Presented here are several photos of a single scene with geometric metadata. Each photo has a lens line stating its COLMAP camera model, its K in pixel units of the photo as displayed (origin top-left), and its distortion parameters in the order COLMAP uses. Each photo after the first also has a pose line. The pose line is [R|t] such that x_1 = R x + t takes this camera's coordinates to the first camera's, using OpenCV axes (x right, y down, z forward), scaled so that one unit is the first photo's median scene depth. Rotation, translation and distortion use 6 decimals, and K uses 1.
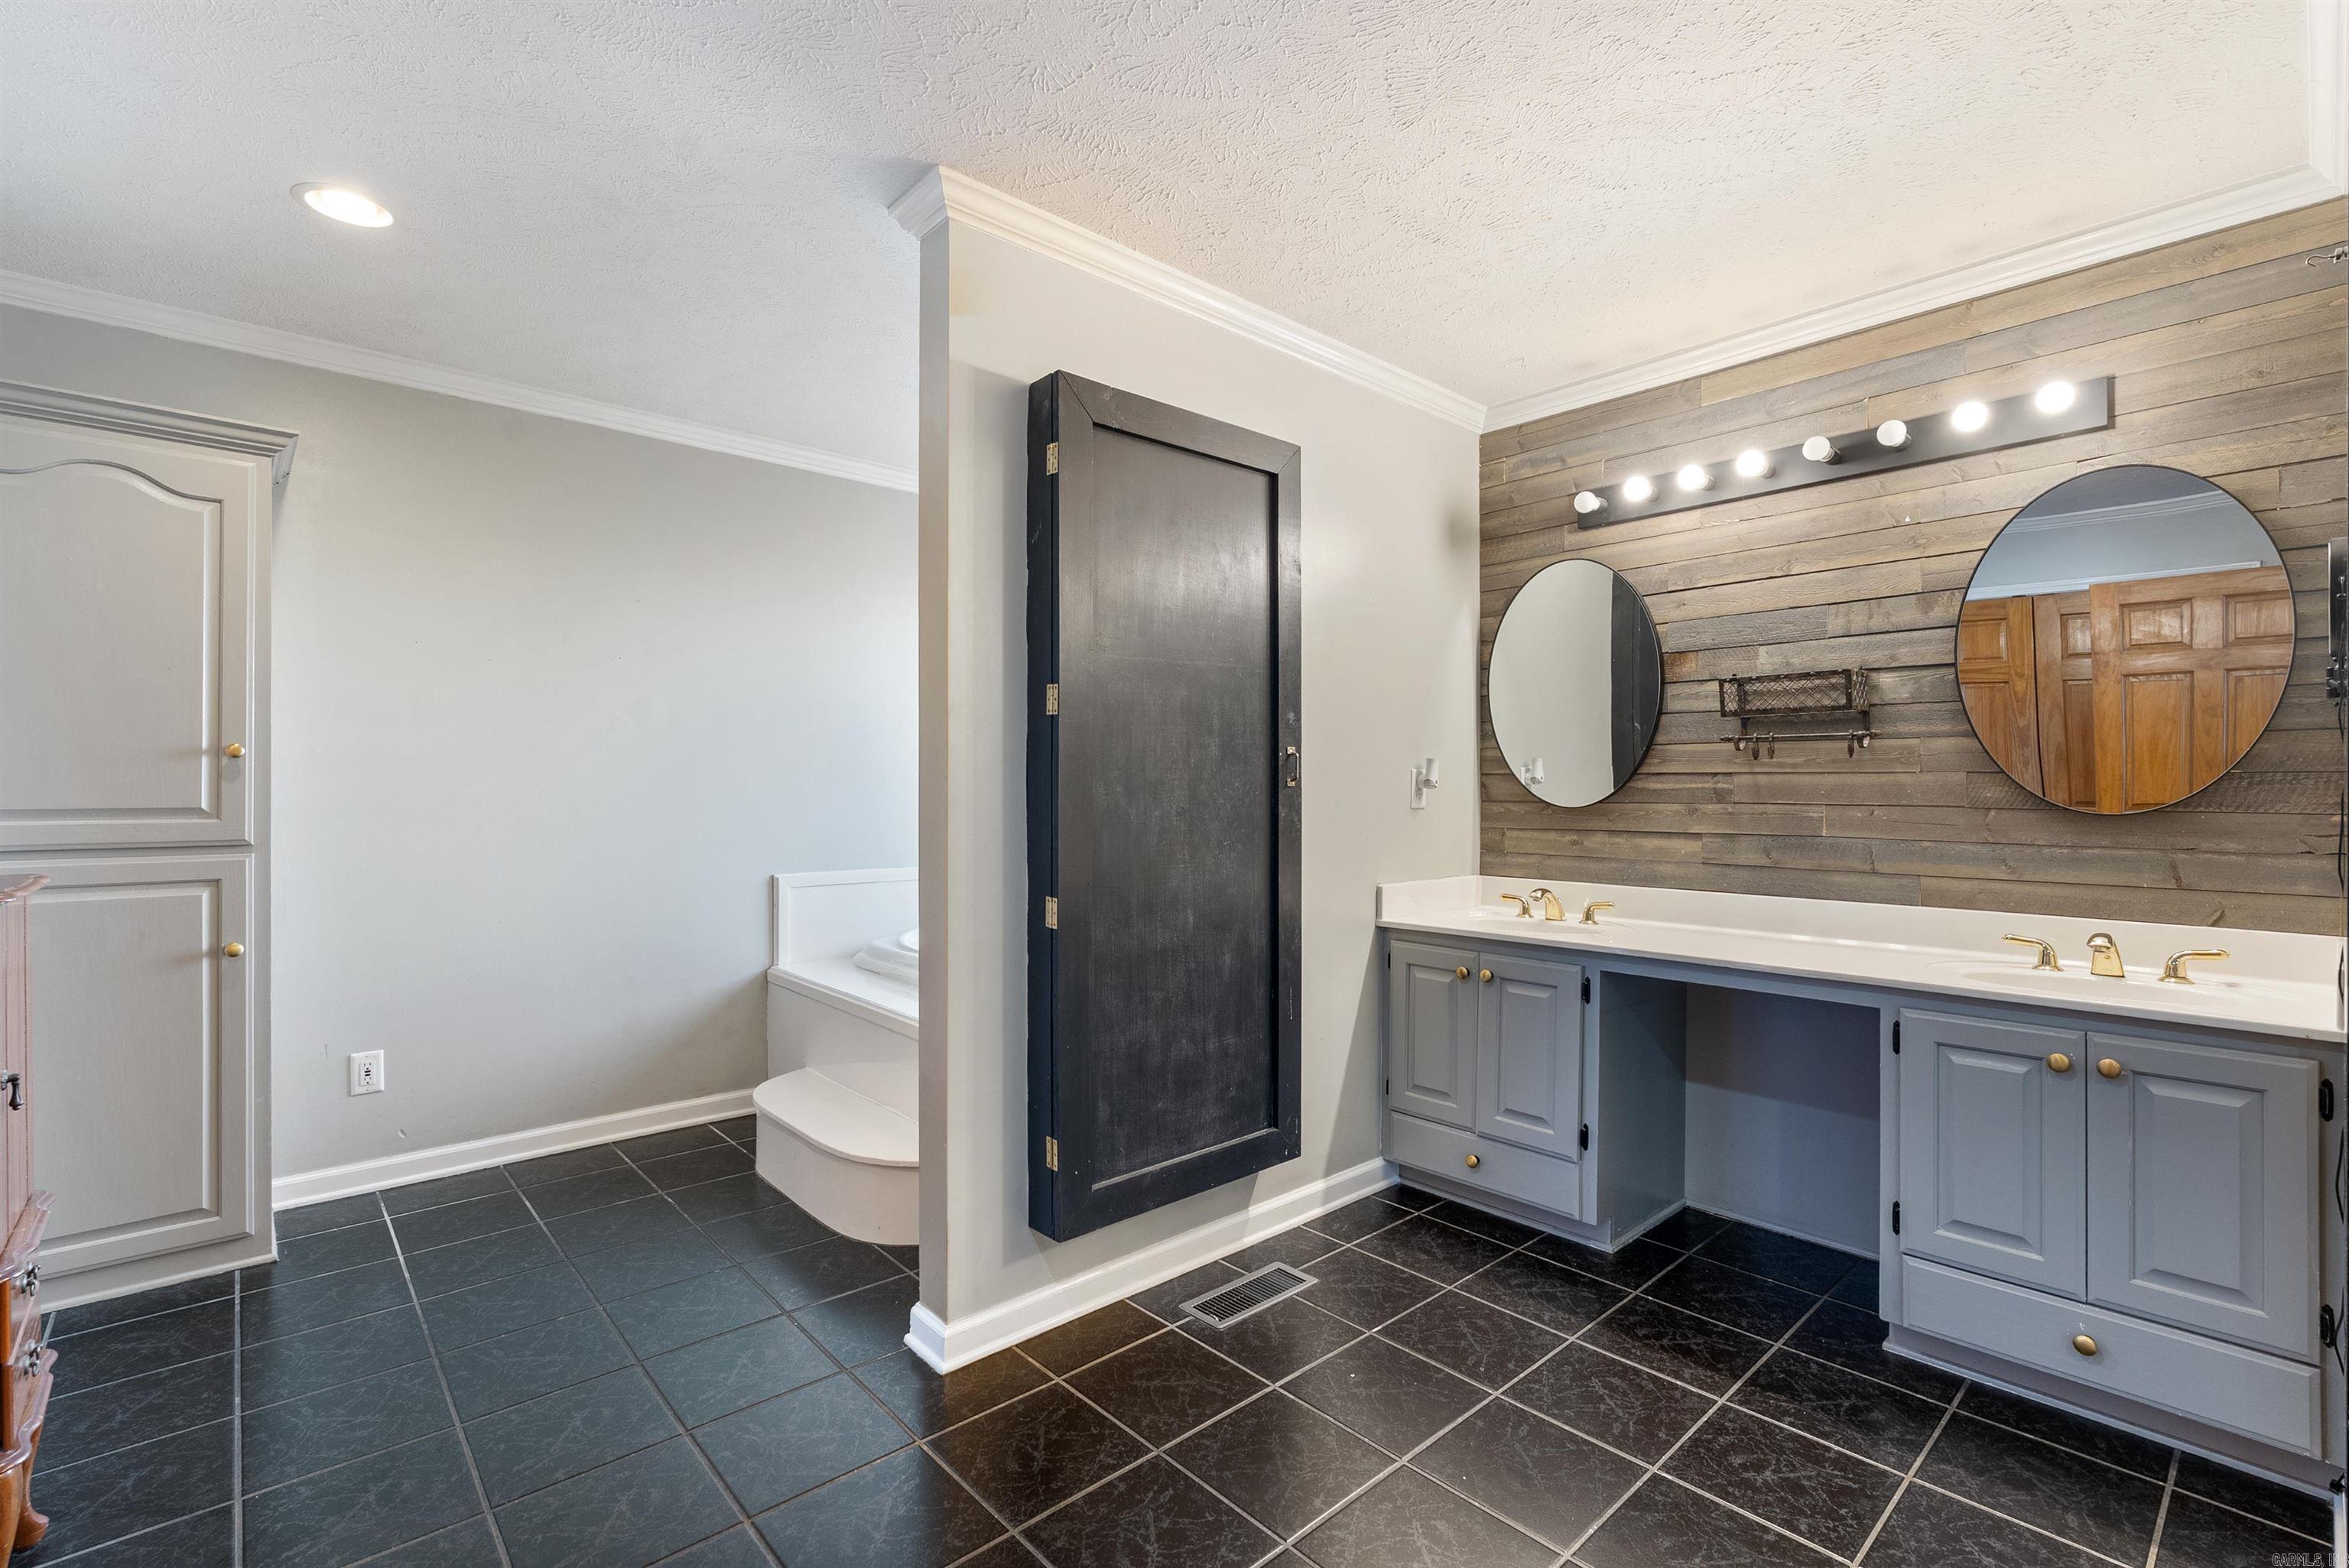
lens RADIAL K [[1054.3, 0, 1174.5], [0, 1054.3, 784.0], [0, 0, 1]] dist [-0.005424, -0.000010]
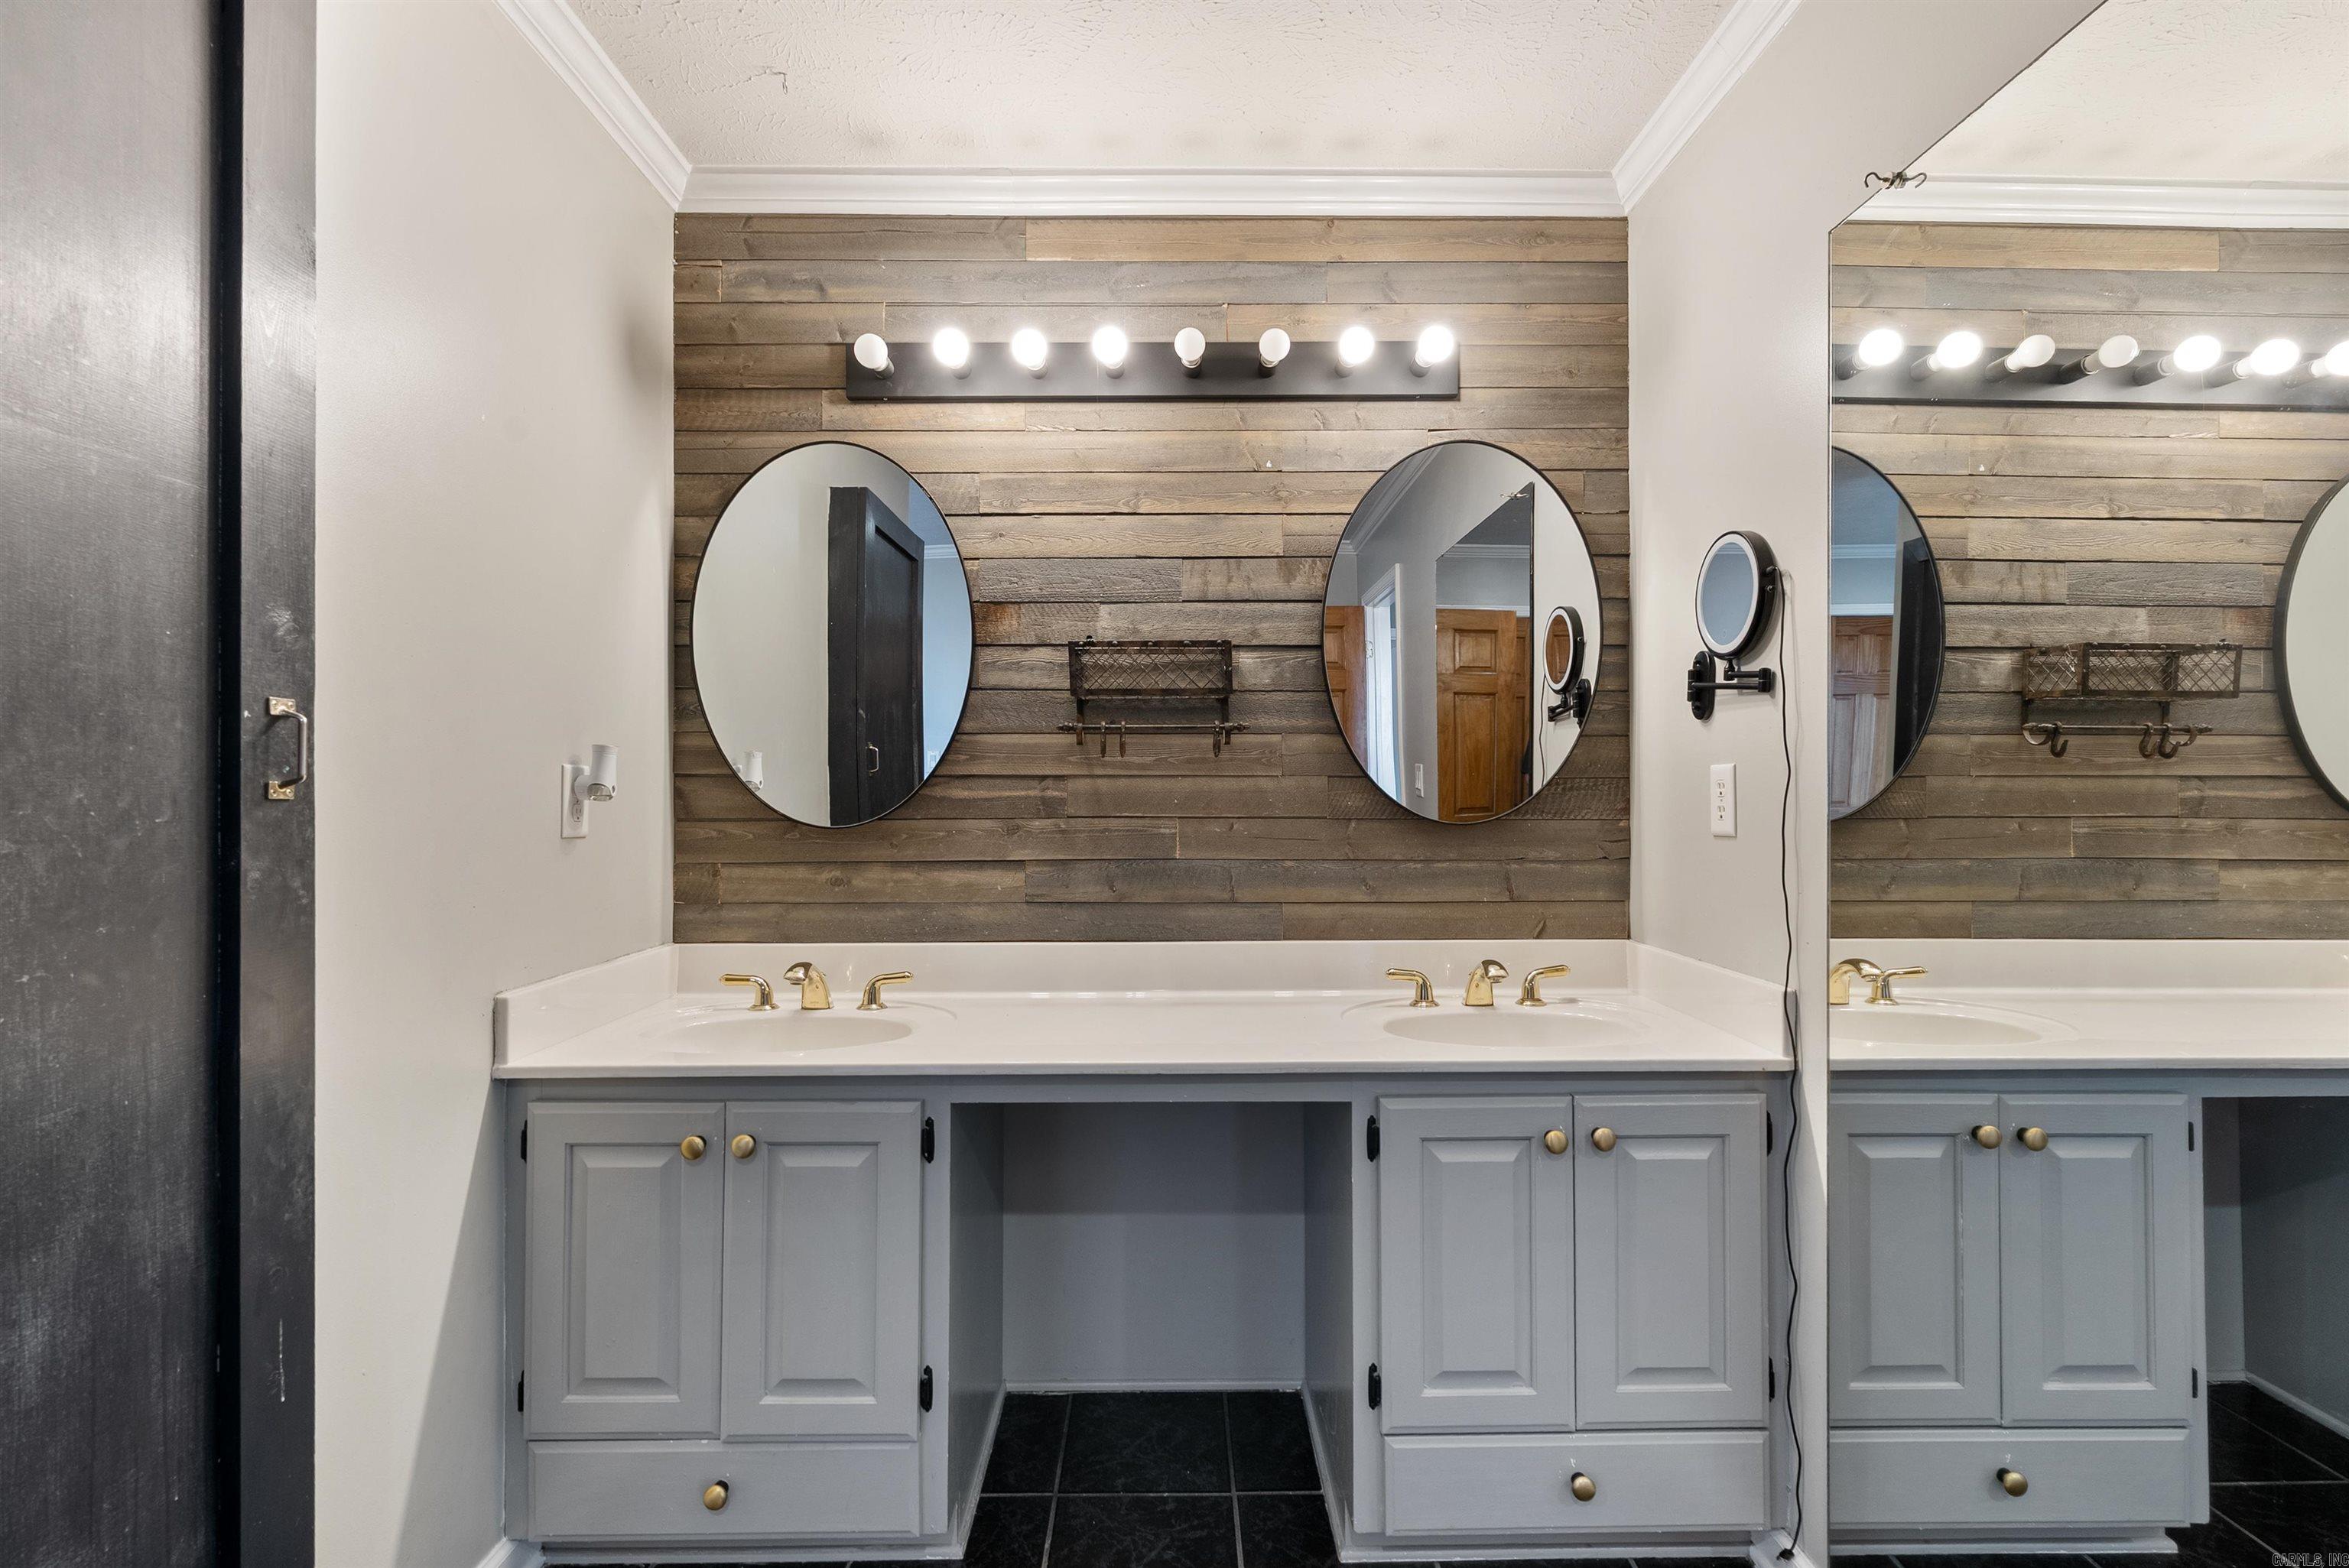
lens RADIAL K [[1054.3, 0, 1174.5], [0, 1054.3, 784.0], [0, 0, 1]] dist [-0.005424, -0.000010]
pose [[0.665584, 0.002908, 0.746317, 0.040061], [0.001863, 0.999983, -0.005559, -0.000615], [-0.746321, 0.005090, 0.665567, 0.486199]]
